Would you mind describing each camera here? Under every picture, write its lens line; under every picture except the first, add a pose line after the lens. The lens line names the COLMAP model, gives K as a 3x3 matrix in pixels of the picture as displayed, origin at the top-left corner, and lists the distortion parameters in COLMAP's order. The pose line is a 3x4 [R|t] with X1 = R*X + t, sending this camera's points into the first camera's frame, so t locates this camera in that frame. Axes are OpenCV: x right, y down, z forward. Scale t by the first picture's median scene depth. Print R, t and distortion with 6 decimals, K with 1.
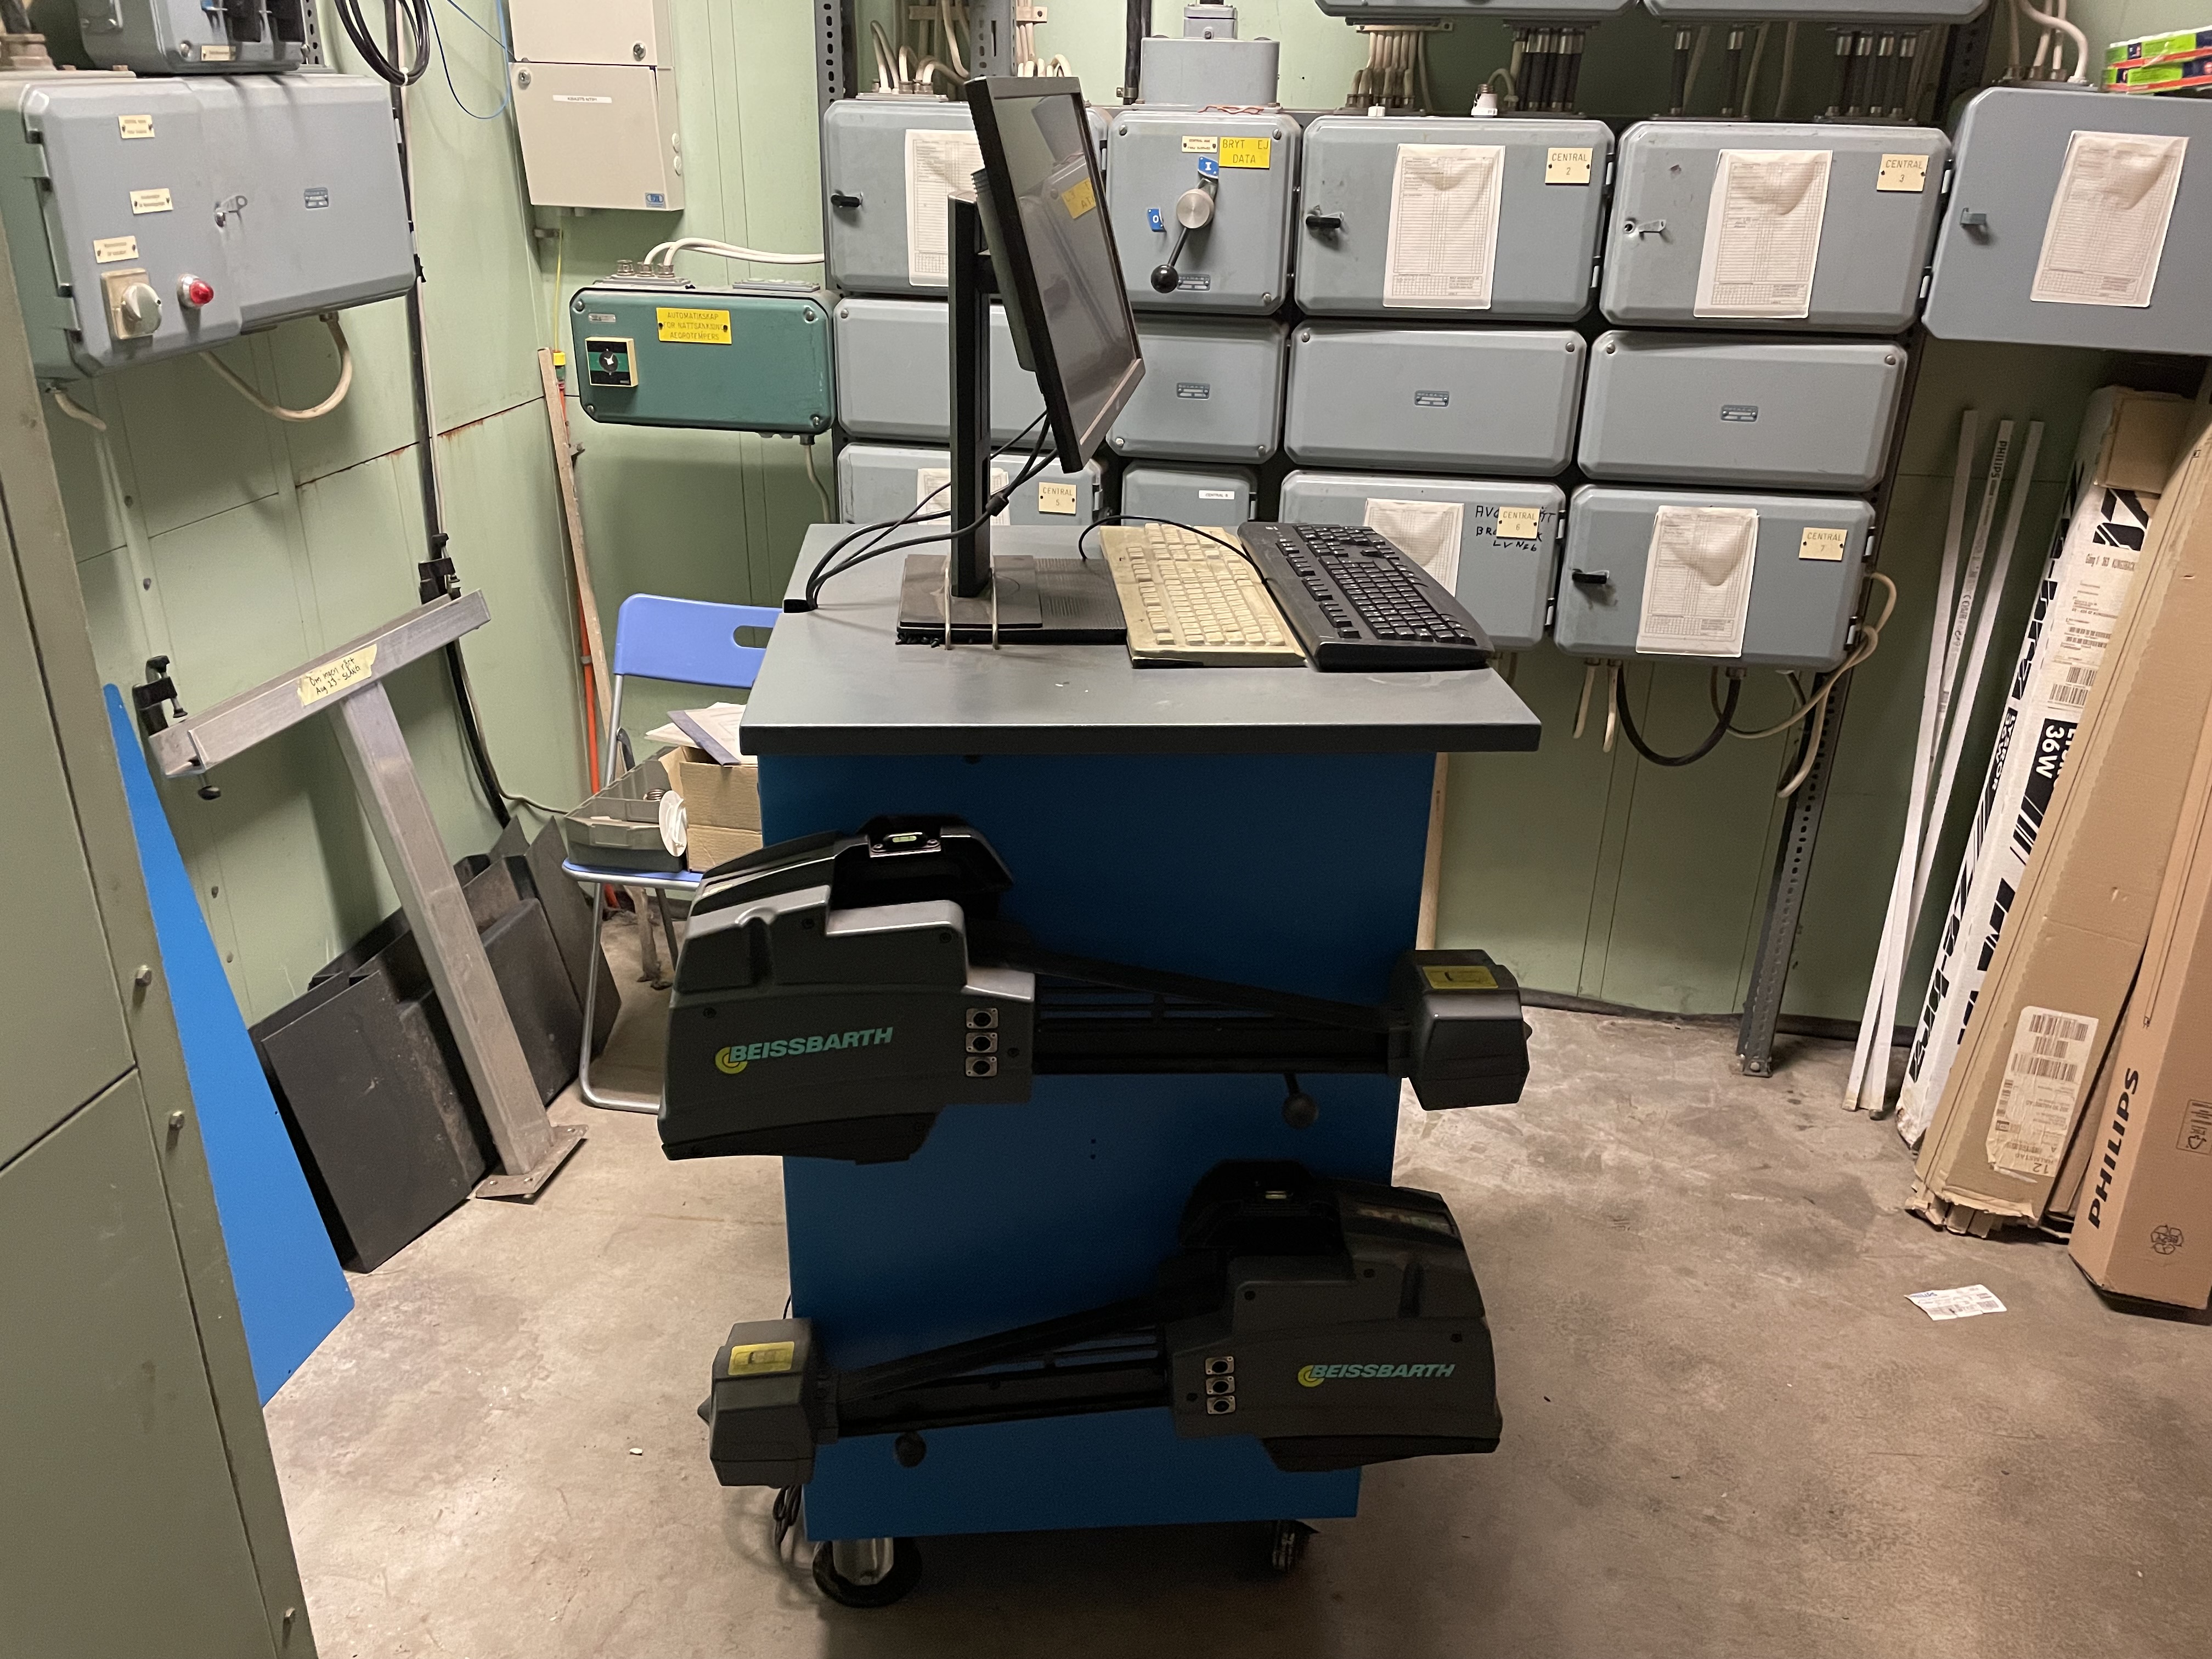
lens RADIAL K [[1685.8, 0, 1104.1], [0, 1685.8, 834.5], [0, 0, 1]] dist [0.077738, -0.112550]
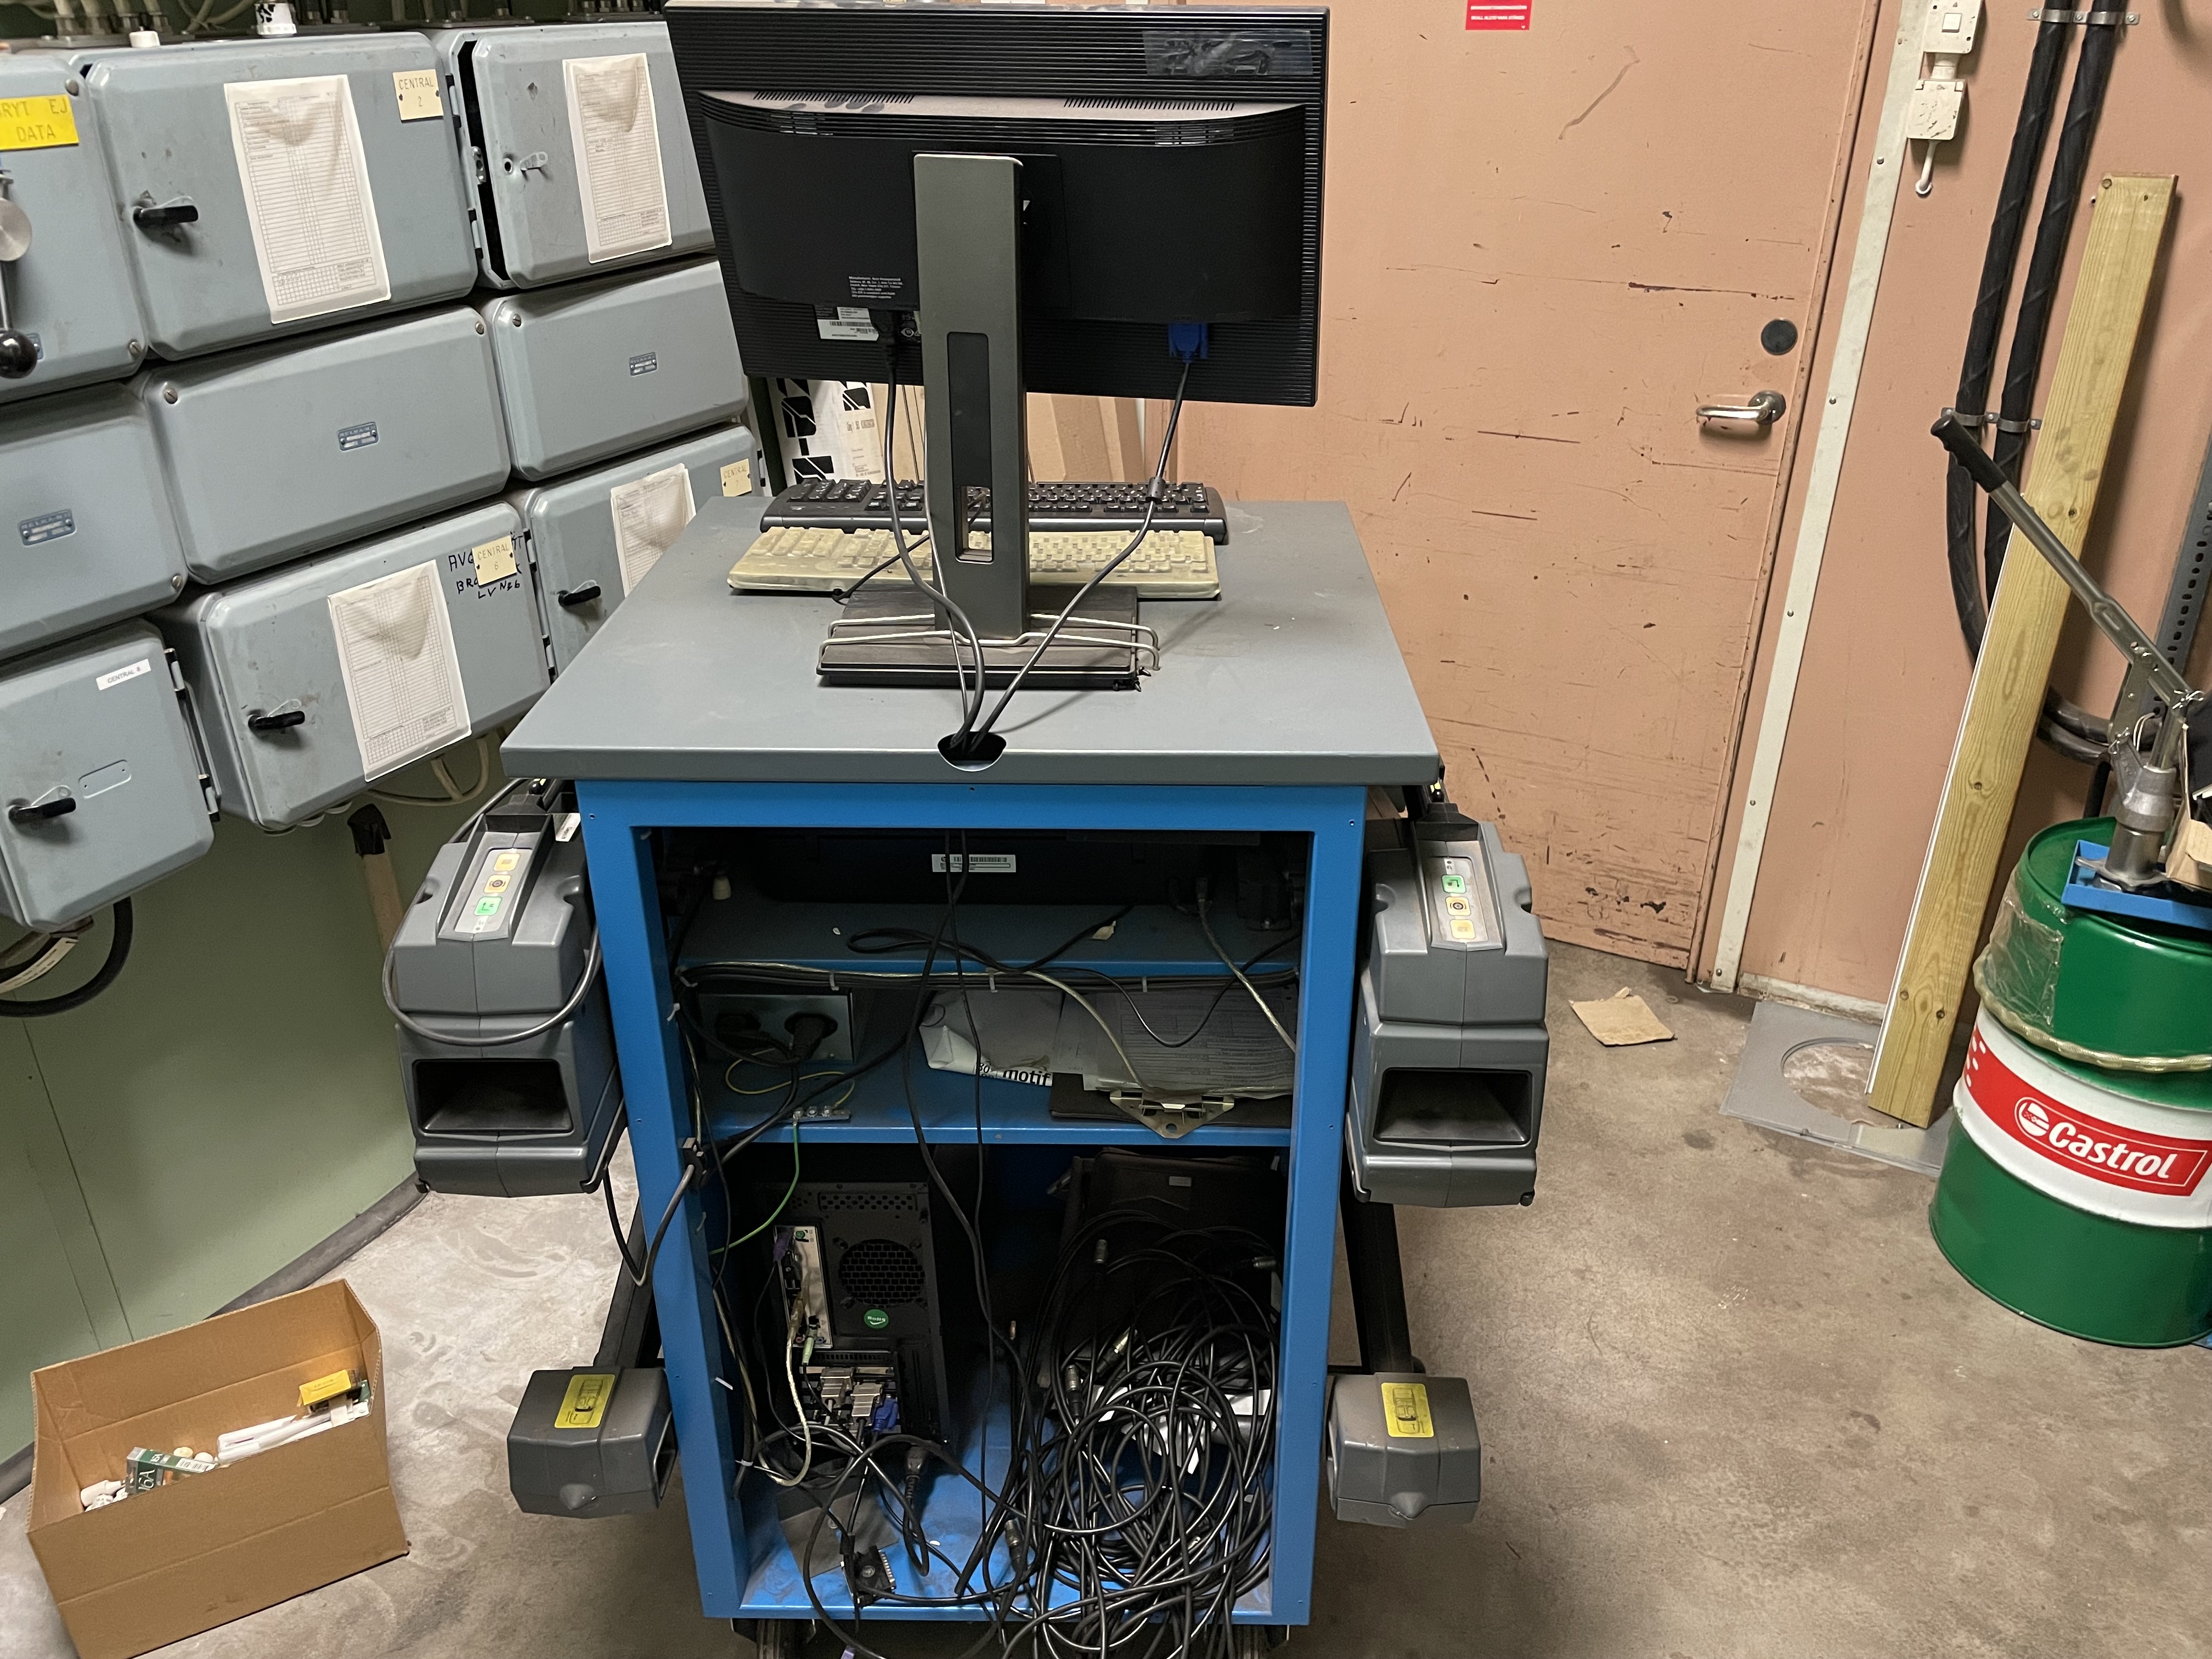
lens RADIAL K [[1685.8, 0, 1113.7], [0, 1685.8, 839.9], [0, 0, 1]] dist [0.077738, -0.112550]
pose [[0.305101, -0.452524, 0.837935, -0.403556], [0.392144, 0.861527, 0.322481, -0.226879], [-0.867834, 0.230203, 0.440307, 0.468240]]
